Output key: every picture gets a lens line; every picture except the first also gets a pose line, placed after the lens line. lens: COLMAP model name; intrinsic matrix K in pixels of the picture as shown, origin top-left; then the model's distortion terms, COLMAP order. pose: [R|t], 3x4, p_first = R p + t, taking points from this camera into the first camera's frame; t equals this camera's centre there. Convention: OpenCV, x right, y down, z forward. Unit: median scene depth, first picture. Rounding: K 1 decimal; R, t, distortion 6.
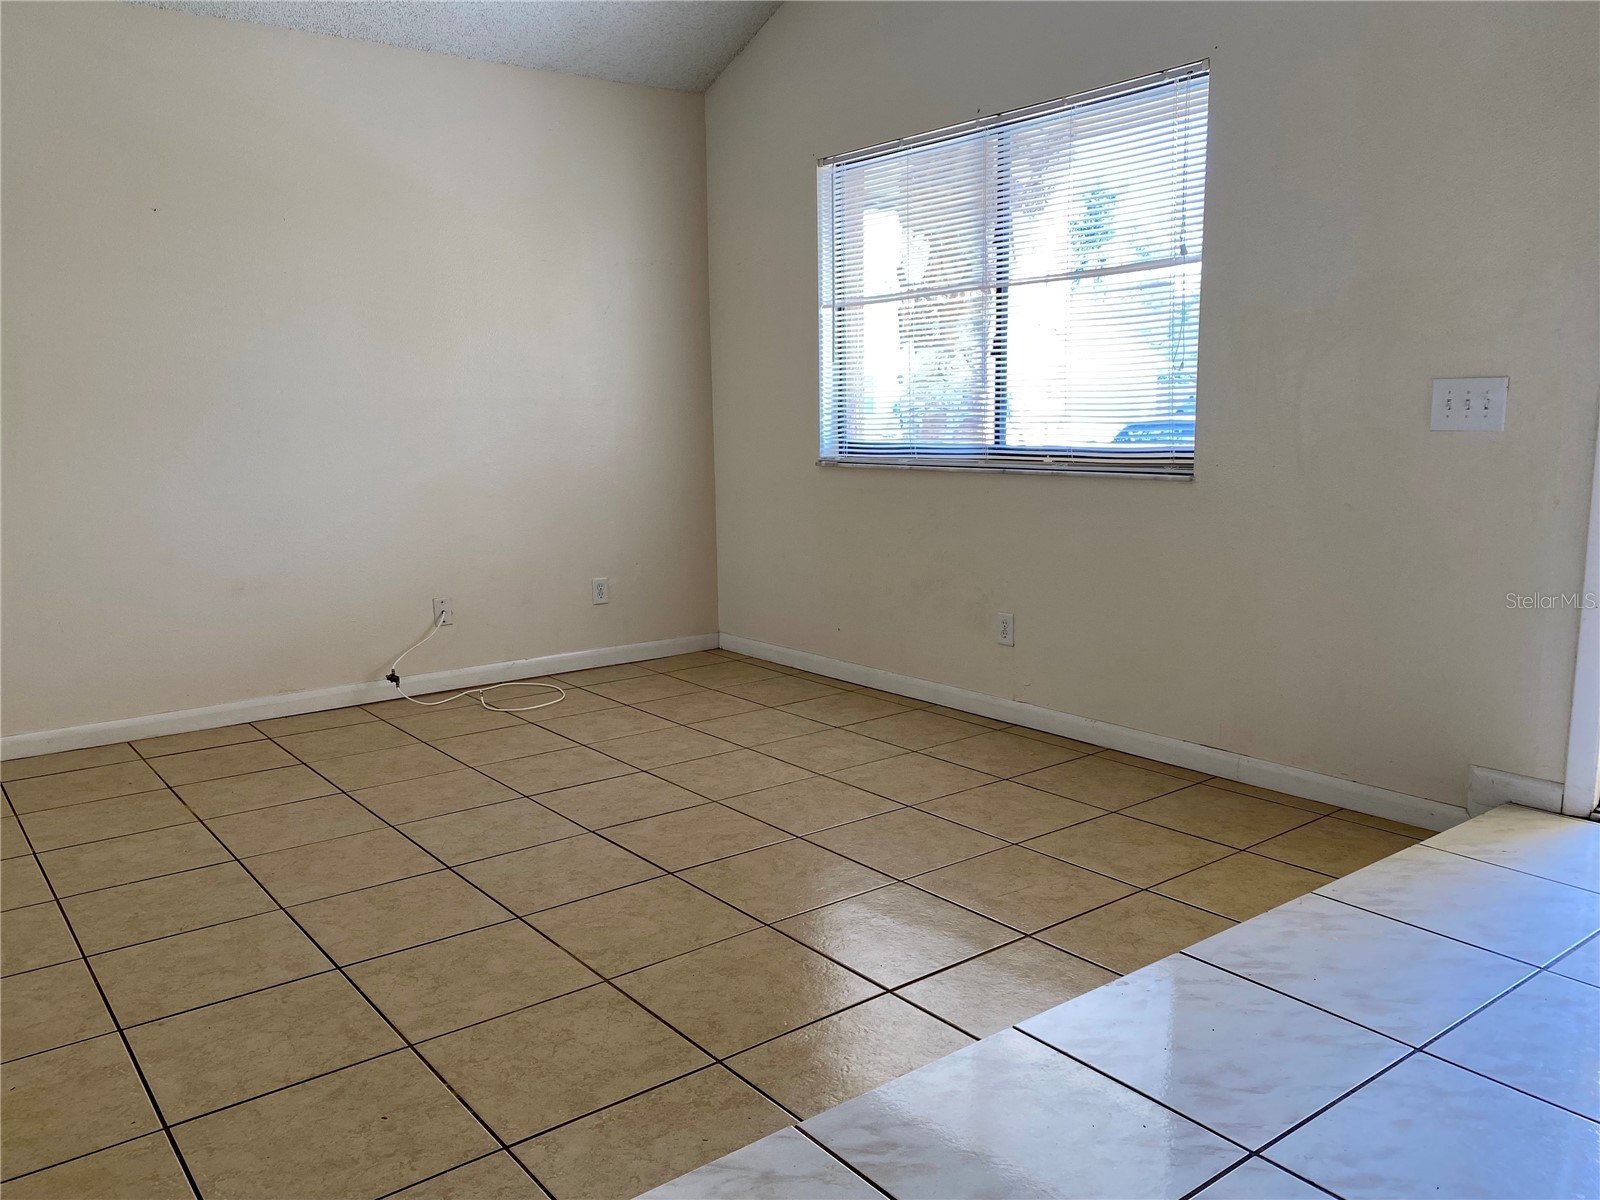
lens RADIAL K [[1222.9, 0, 802.3], [0, 1222.9, 609.7], [0, 0, 1]] dist [0.027886, -0.030841]
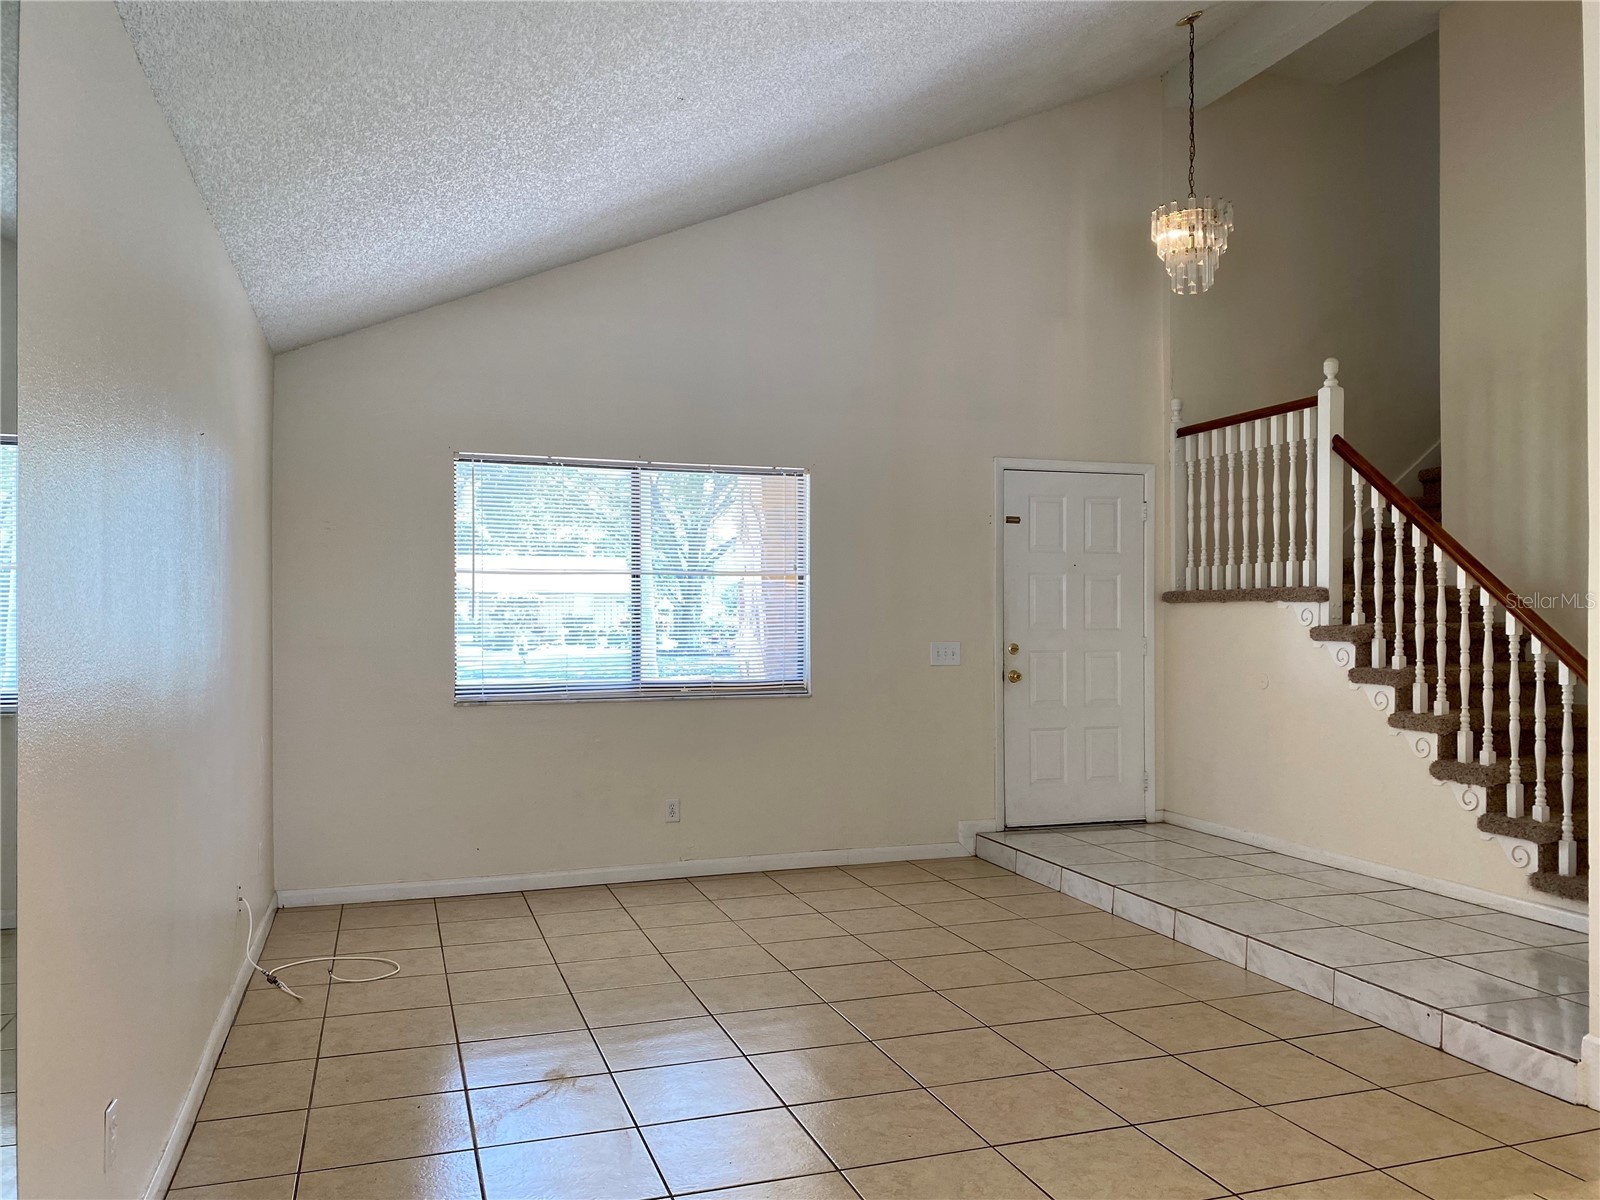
lens RADIAL K [[1222.9, 0, 801.6], [0, 1222.9, 598.0], [0, 0, 1]] dist [0.027886, -0.030841]
pose [[0.330514, 0.027867, 0.943390, -1.153476], [0.155110, 0.984369, -0.083420, -0.087056], [-0.930968, 0.173900, 0.321025, 0.379059]]
